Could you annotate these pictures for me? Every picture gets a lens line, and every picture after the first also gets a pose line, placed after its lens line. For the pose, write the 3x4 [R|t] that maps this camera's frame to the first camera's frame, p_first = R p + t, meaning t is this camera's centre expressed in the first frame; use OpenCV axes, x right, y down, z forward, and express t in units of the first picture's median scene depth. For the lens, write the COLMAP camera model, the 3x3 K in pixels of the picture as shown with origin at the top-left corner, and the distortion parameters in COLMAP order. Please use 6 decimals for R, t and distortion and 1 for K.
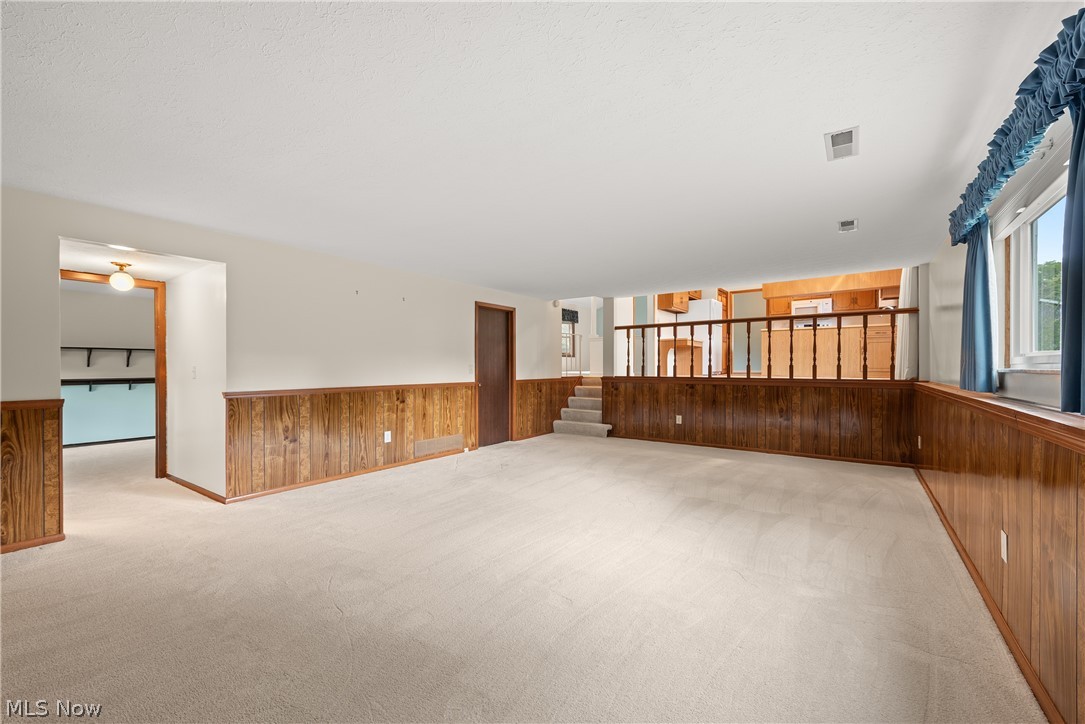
lens RADIAL K [[446.9, 0, 545.8], [0, 446.9, 362.2], [0, 0, 1]] dist [-0.001854, -0.000412]
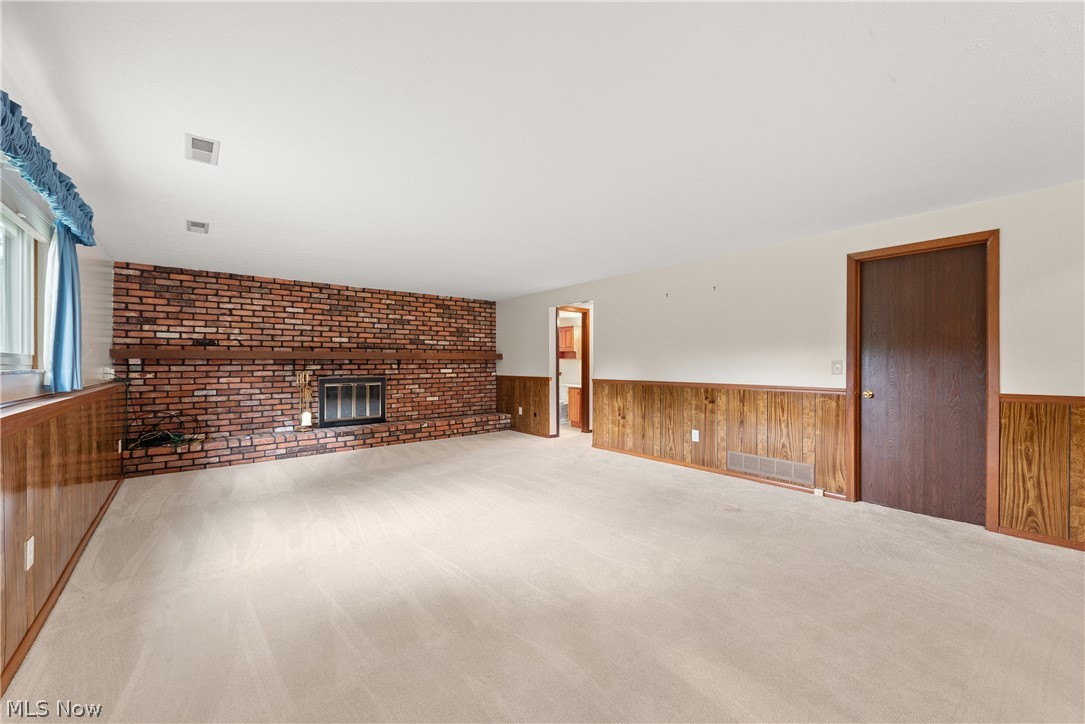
lens RADIAL K [[430.7, 0, 542.5], [0, 430.7, 365.0], [0, 0, 1]] dist [0.000997, -0.000010]
pose [[-0.265996, 0.004432, -0.963964, 0.649156], [0.006906, 0.999973, 0.002691, 0.009306], [0.963949, -0.005942, -0.266020, 0.955518]]
